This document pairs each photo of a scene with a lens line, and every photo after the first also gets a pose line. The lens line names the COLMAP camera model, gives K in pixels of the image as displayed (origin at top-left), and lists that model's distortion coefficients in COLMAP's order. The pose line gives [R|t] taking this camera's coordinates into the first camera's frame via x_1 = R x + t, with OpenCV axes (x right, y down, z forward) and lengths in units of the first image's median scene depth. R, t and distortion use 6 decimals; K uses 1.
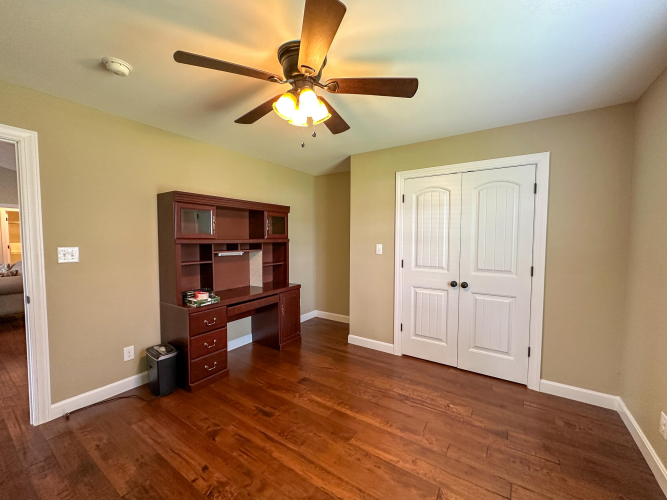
lens RADIAL K [[276.4, 0, 338.4], [0, 276.4, 250.7], [0, 0, 1]] dist [-0.000547, -0.000016]
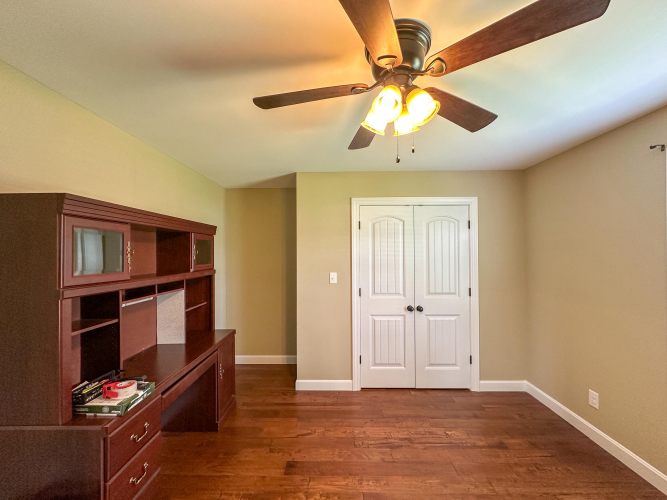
lens RADIAL K [[265.0, 0, 333.5], [0, 265.0, 250.0], [0, 0, 1]] dist [-0.001512, -0.000070]
pose [[0.841827, -0.001688, 0.539745, -0.363719], [0.033589, 0.998221, -0.049265, -0.060812], [-0.538702, 0.059602, 0.840385, 0.279233]]
